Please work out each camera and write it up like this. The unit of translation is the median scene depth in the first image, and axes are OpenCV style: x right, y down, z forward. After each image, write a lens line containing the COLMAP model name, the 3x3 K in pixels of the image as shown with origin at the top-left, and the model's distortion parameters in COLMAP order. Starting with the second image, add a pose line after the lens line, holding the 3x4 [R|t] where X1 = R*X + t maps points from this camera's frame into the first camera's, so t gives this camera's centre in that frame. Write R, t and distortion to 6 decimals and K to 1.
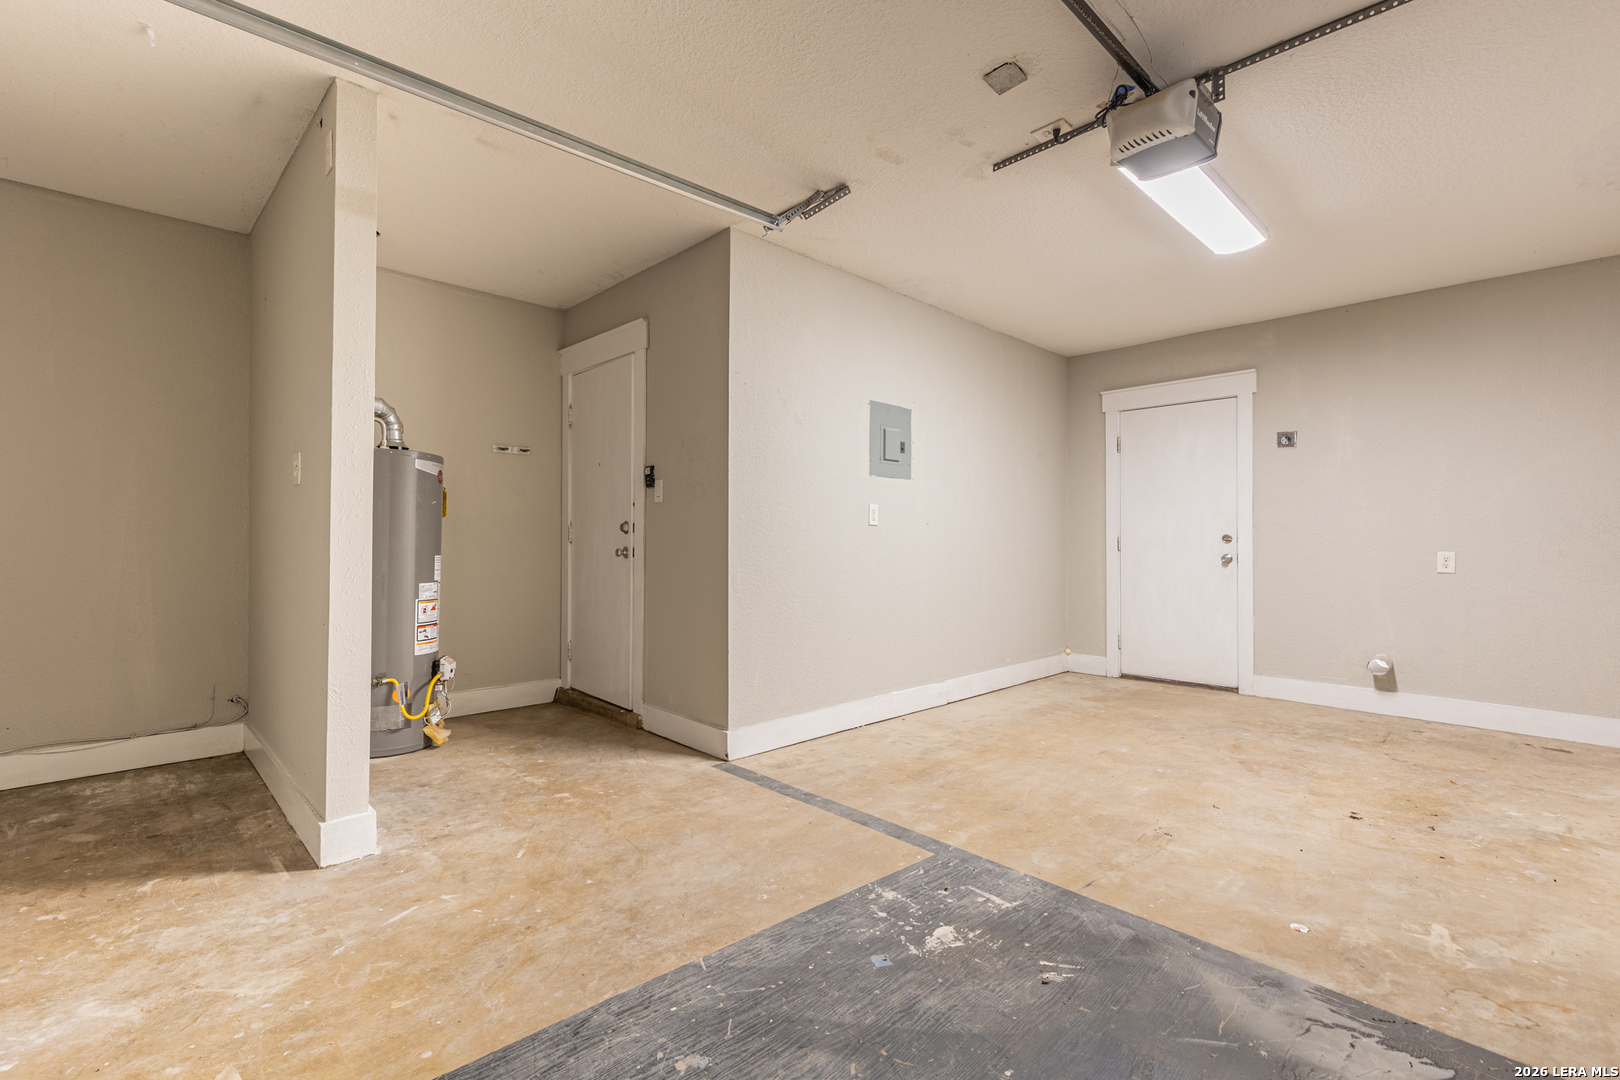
lens RADIAL K [[728.8, 0, 812.6], [0, 728.8, 537.5], [0, 0, 1]] dist [0.005715, -0.000458]
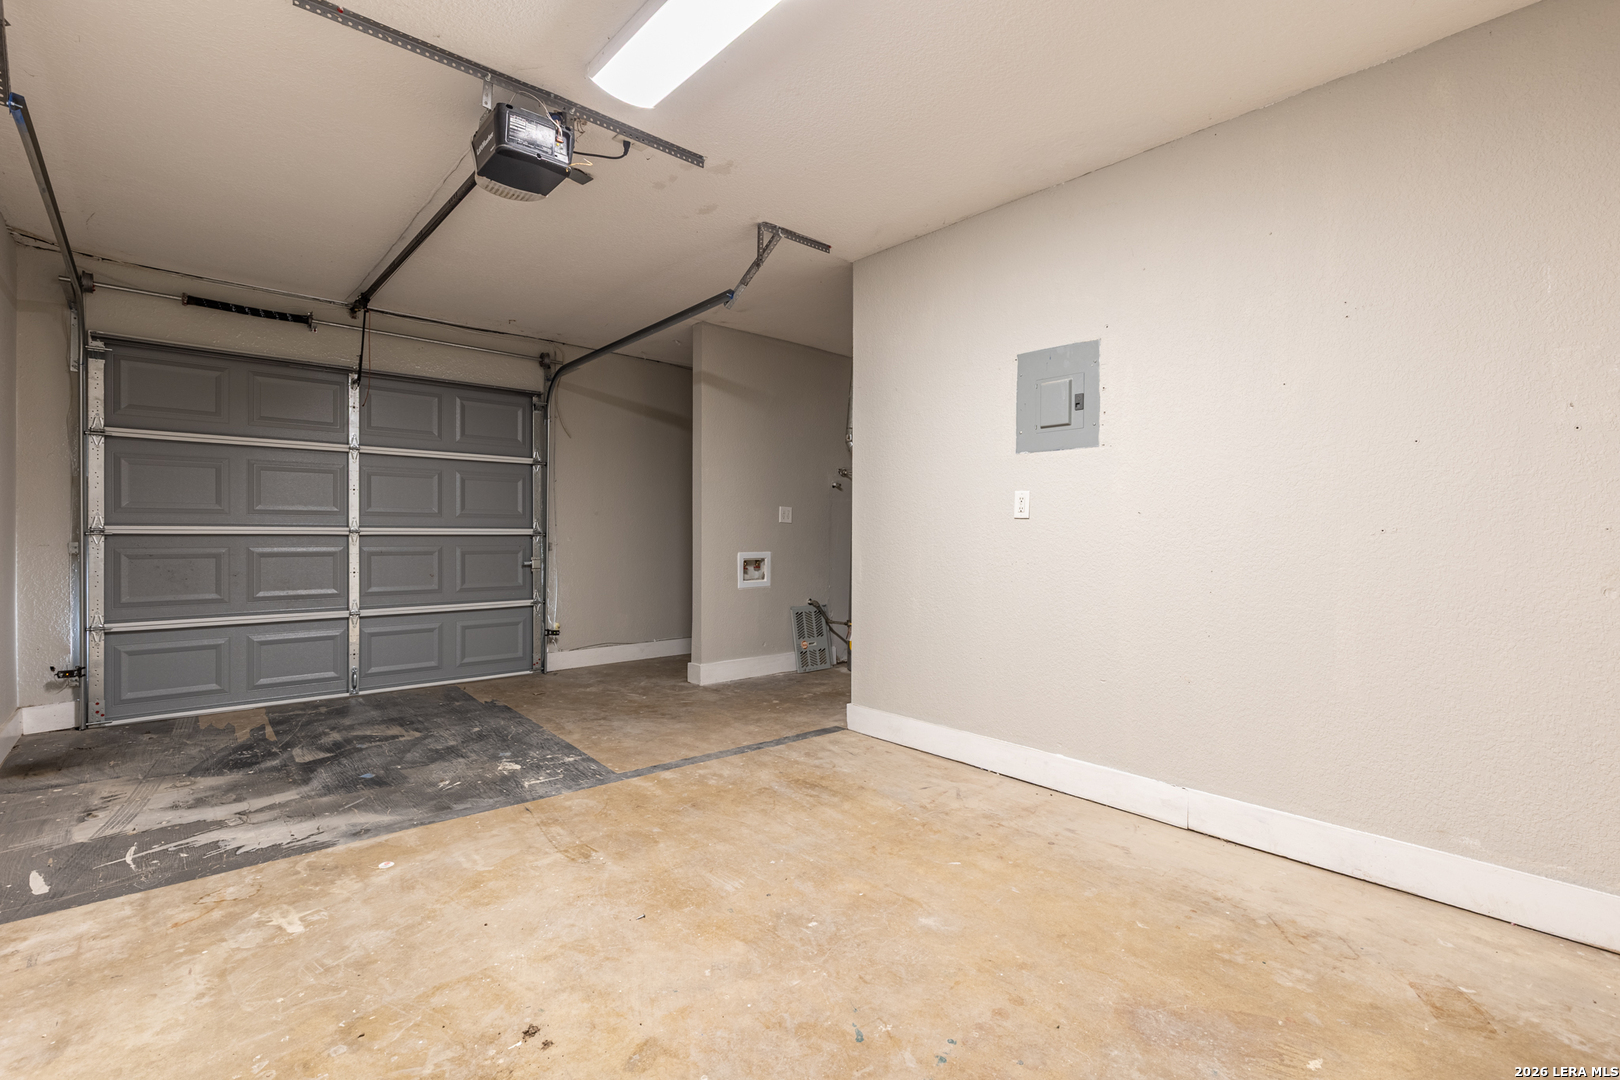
lens RADIAL K [[728.8, 0, 812.6], [0, 728.8, 537.8], [0, 0, 1]] dist [0.005715, -0.000458]
pose [[-0.044910, 0.000727, -0.998991, 1.619324], [-0.004928, 0.999987, 0.000949, 0.007149], [0.998979, 0.004966, -0.044906, 1.556432]]
